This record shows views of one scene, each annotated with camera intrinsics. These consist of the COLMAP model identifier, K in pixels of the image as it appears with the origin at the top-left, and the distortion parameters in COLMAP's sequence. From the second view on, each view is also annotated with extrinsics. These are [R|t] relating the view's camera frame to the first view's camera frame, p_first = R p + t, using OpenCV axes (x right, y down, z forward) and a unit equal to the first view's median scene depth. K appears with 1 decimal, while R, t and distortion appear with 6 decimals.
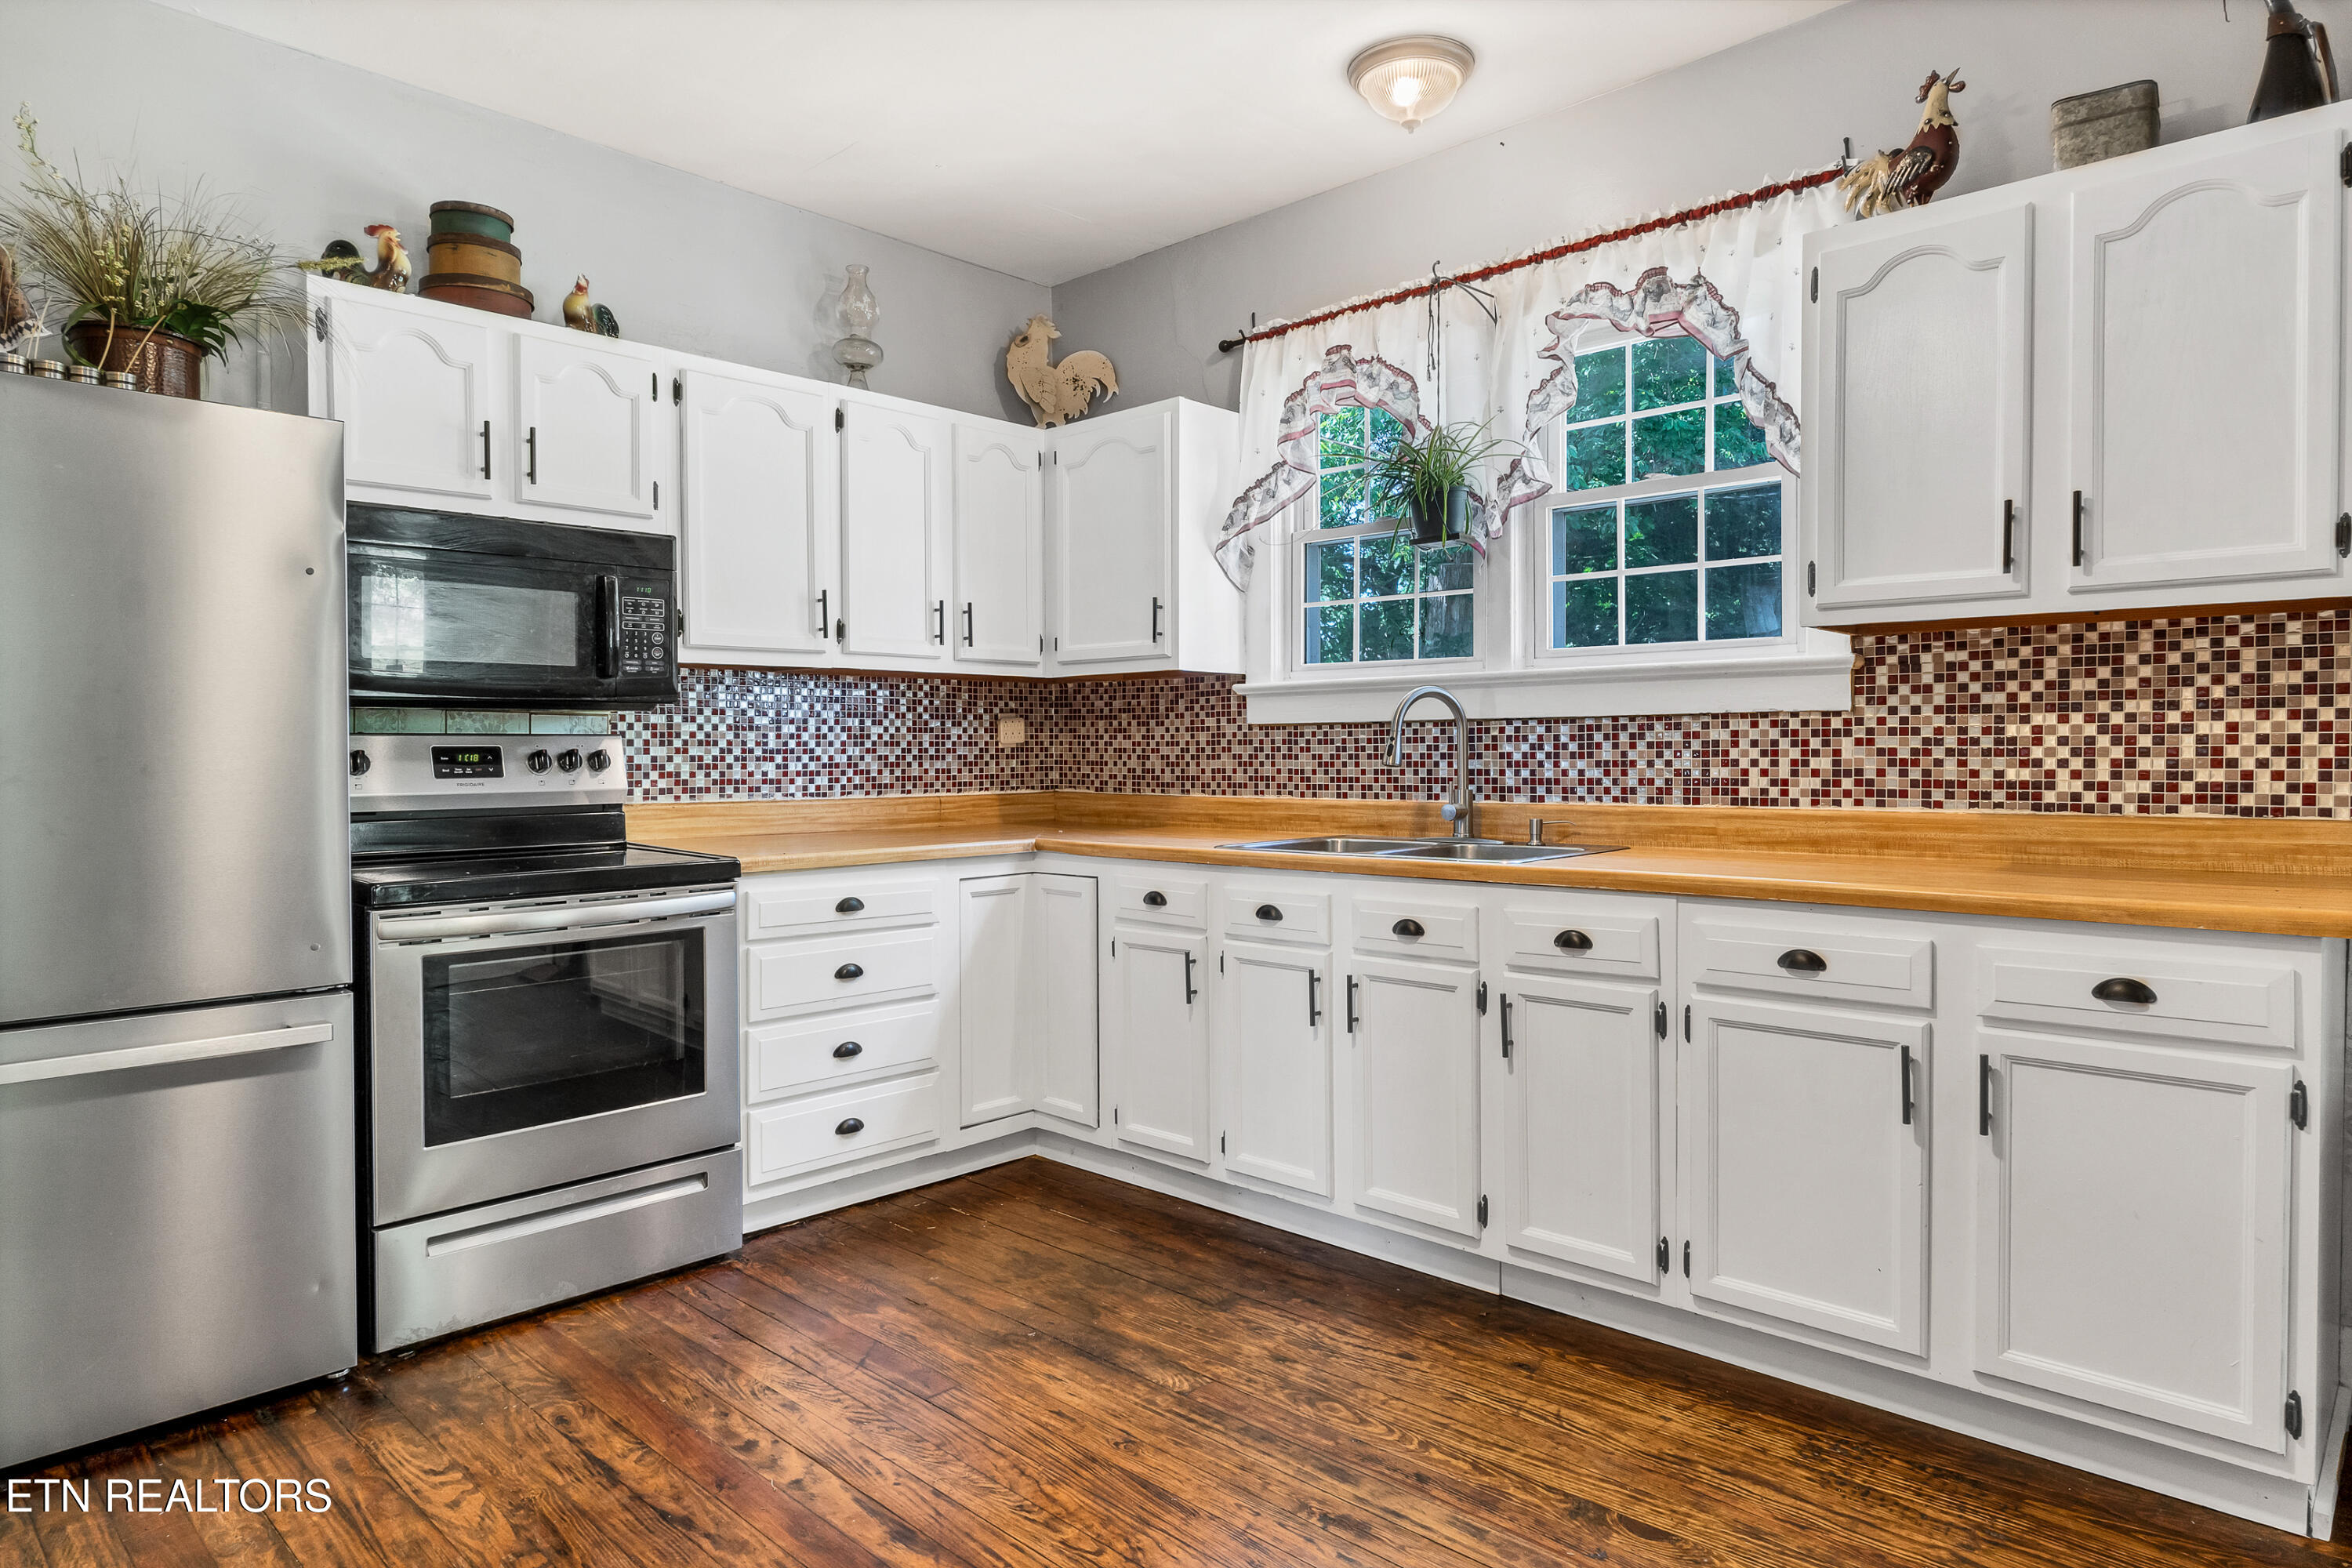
lens RADIAL K [[1357.2, 0, 1132.7], [0, 1357.2, 776.9], [0, 0, 1]] dist [-0.007660, 0.002122]
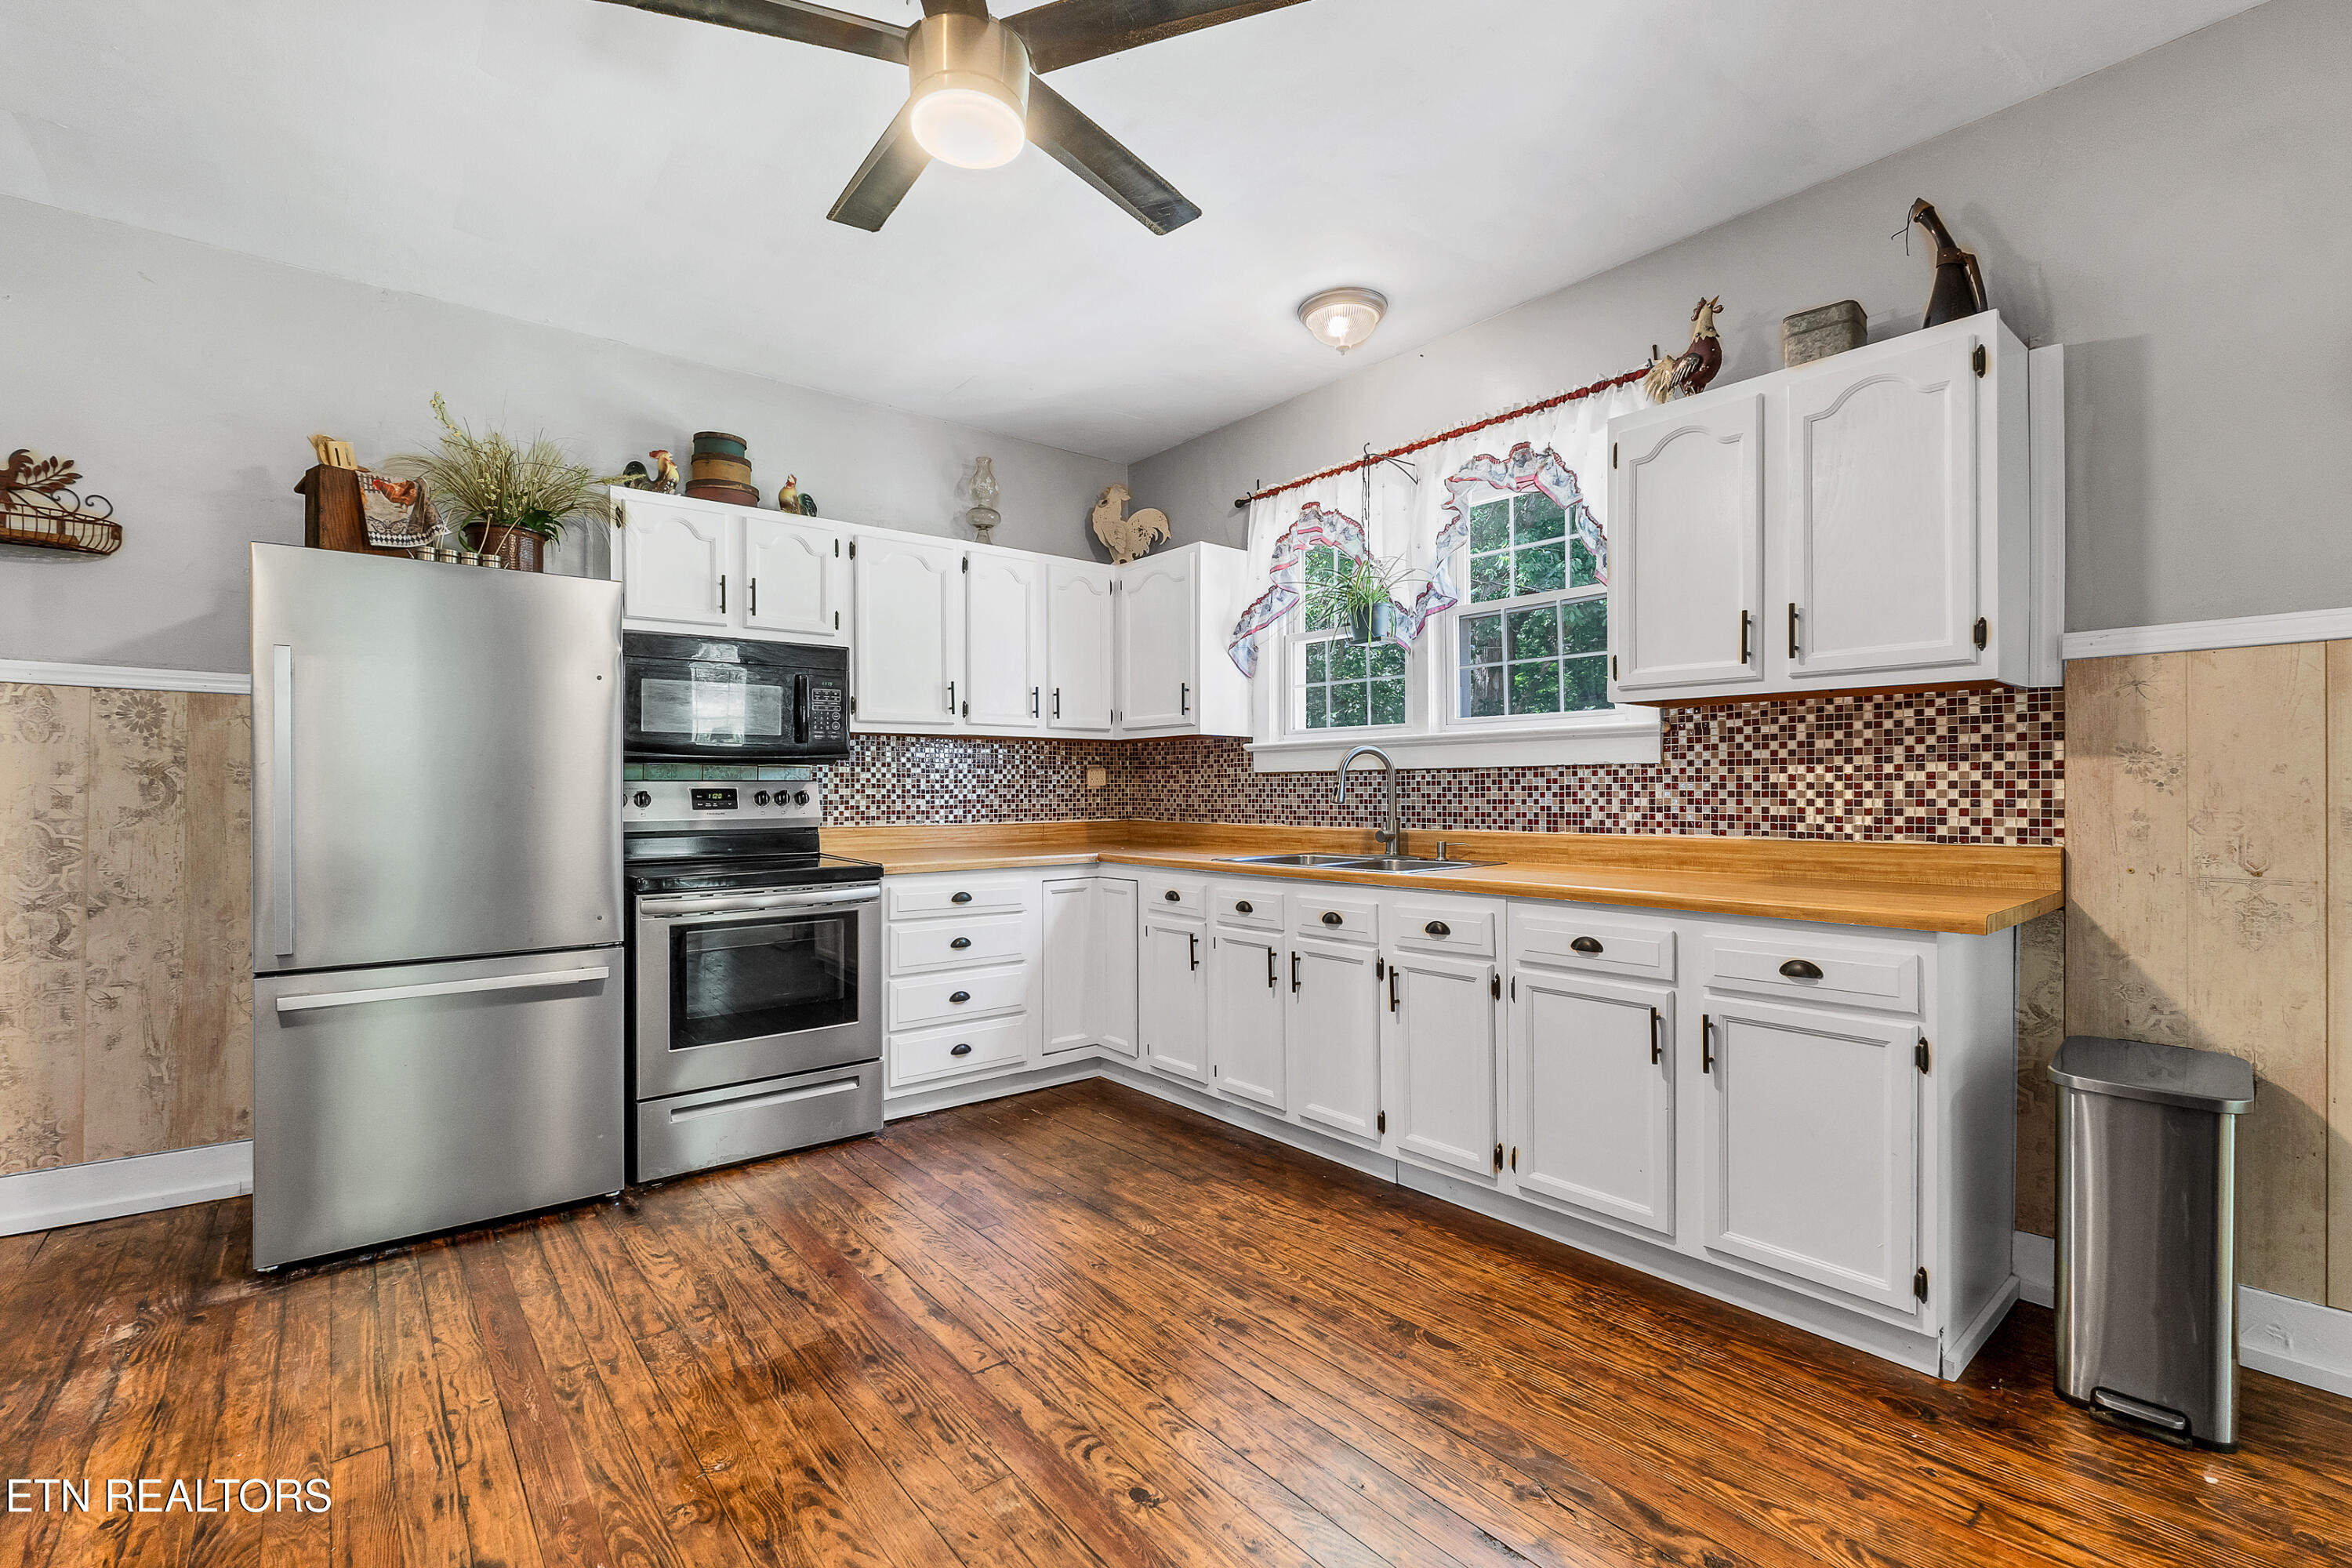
lens RADIAL K [[1016.5, 0, 1140.2], [0, 1016.5, 790.8], [0, 0, 1]] dist [-0.008980, -0.000146]
pose [[0.992080, 0.000918, -0.125601, 0.125428], [-0.003159, 0.999839, -0.017648, -0.001408], [0.125565, 0.017905, 0.991924, -0.065990]]
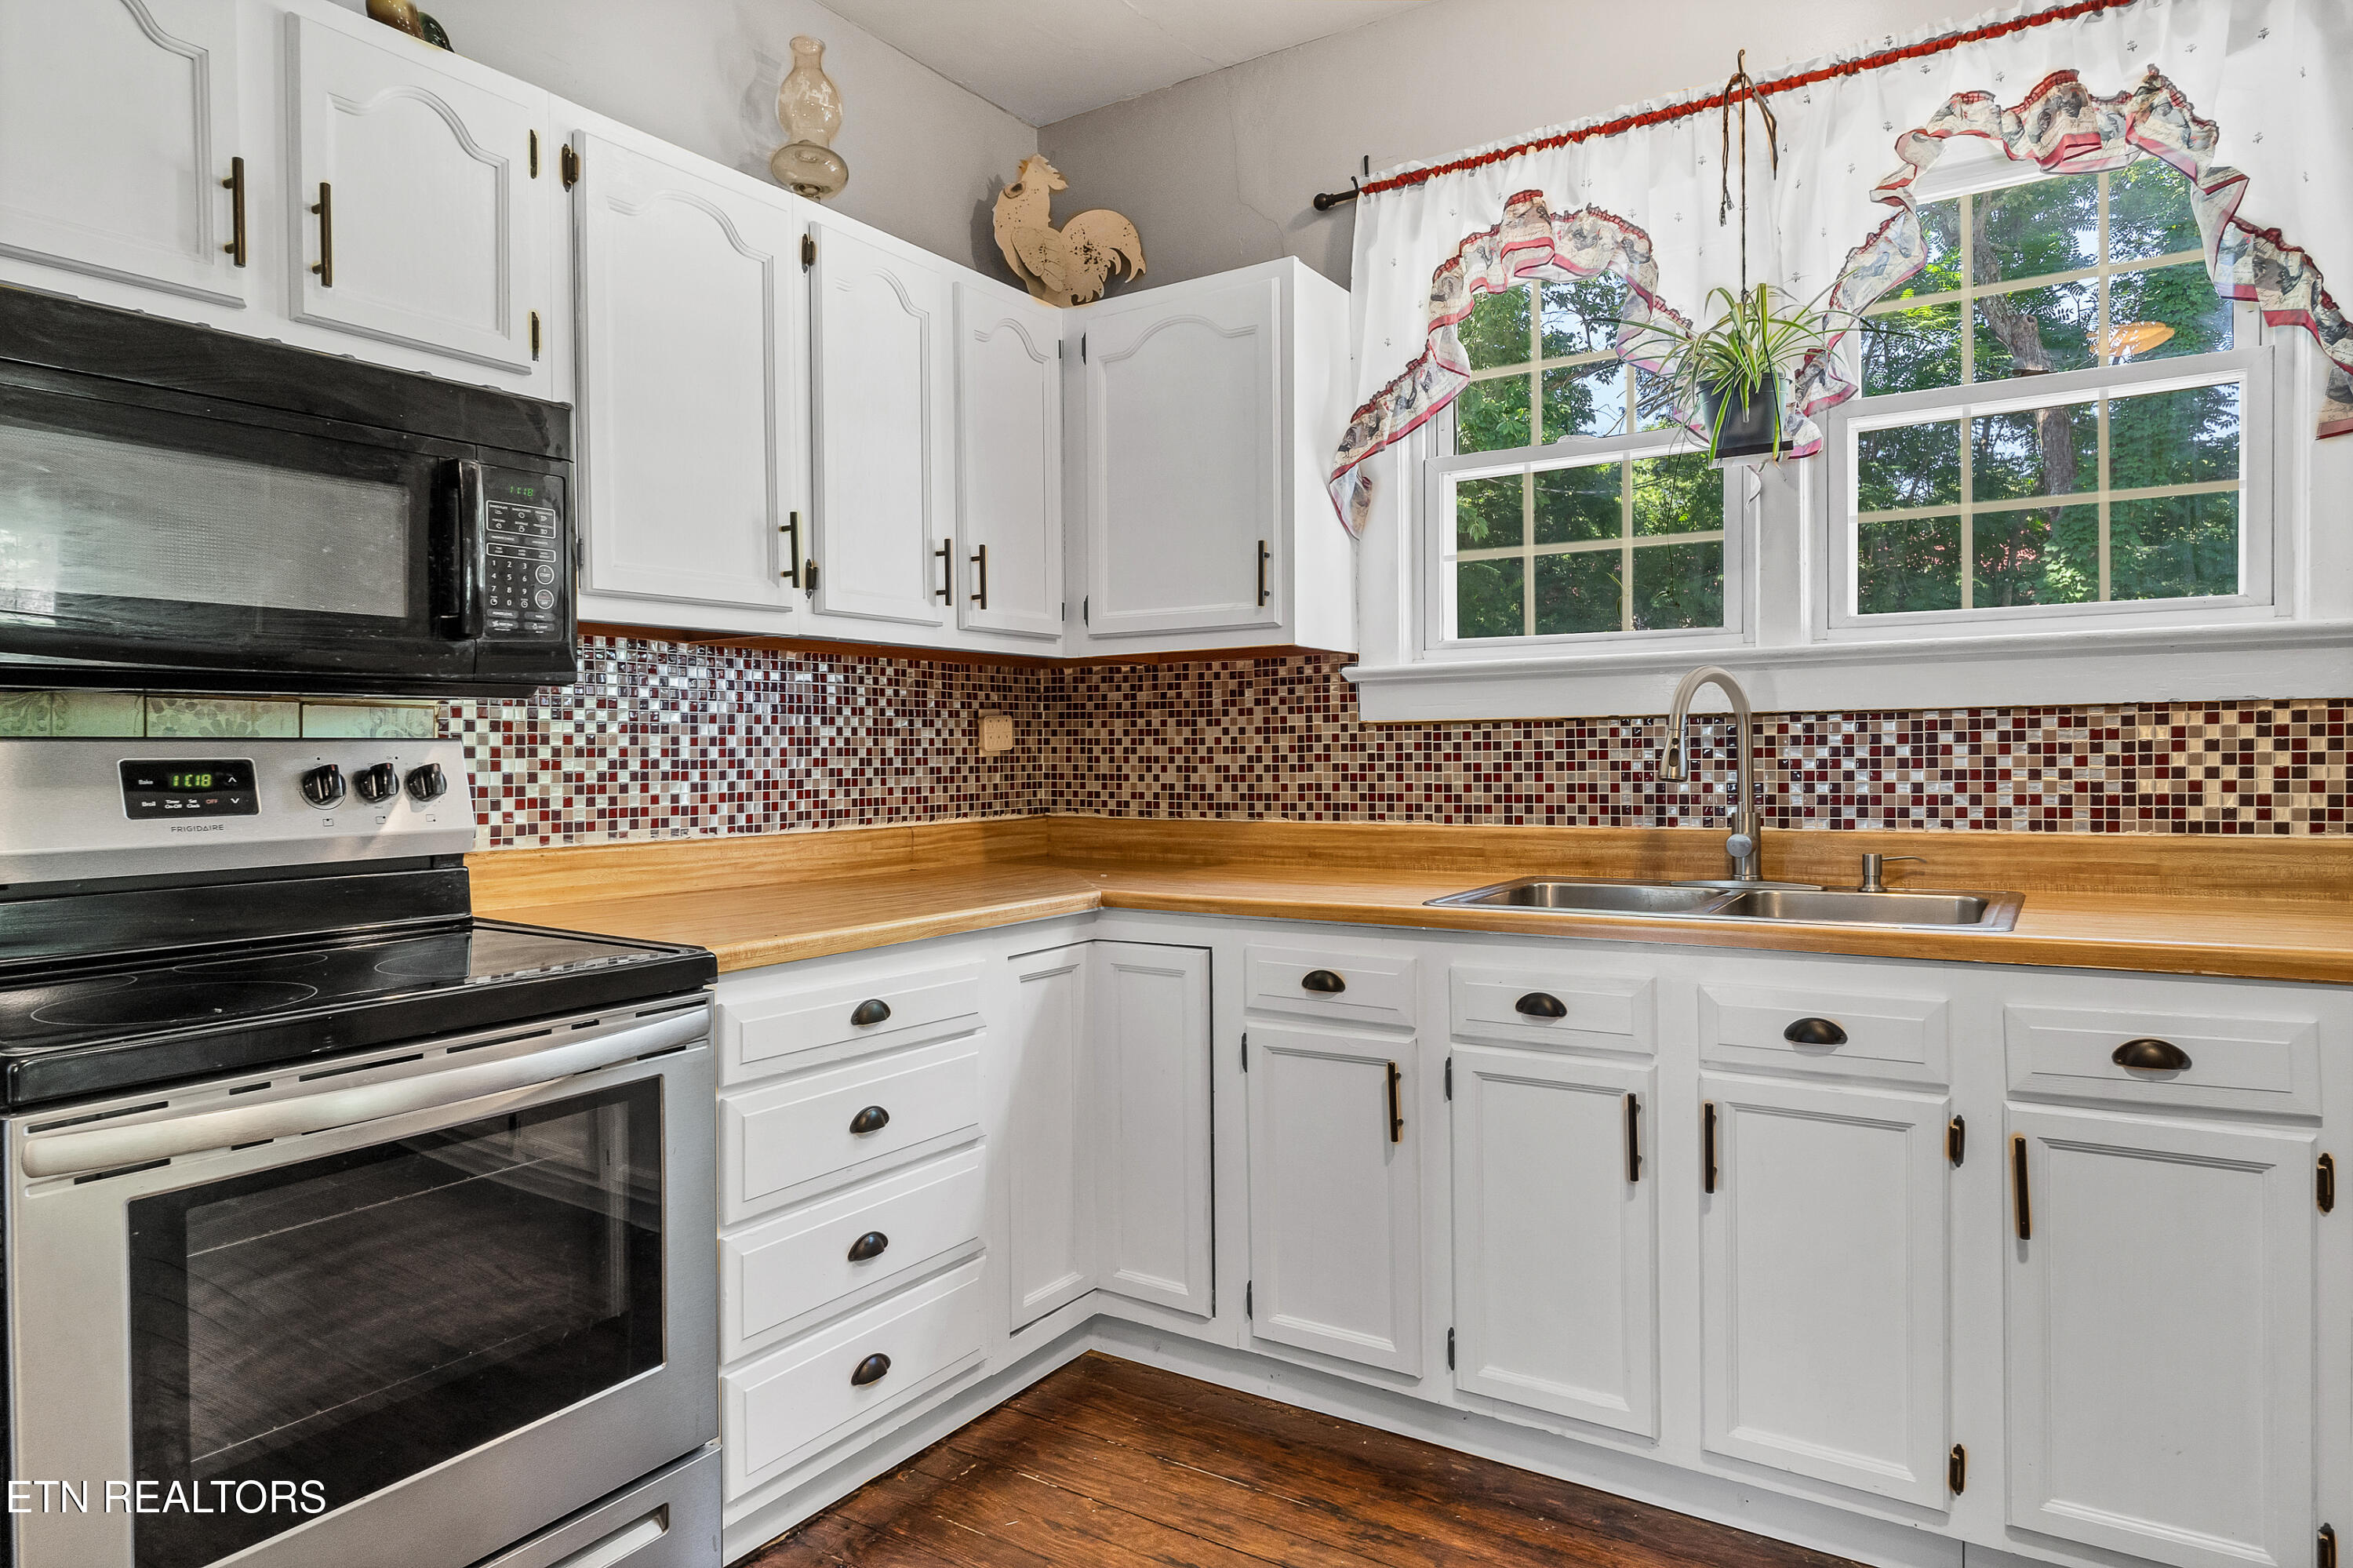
lens RADIAL K [[1386.0, 0, 1132.4], [0, 1386.0, 775.0], [0, 0, 1]] dist [-0.003934, -0.000089]
pose [[0.982348, -0.007828, 0.186898, -0.218858], [0.009195, 0.999937, -0.006451, -0.009153], [-0.186835, 0.008056, 0.982358, 0.372150]]
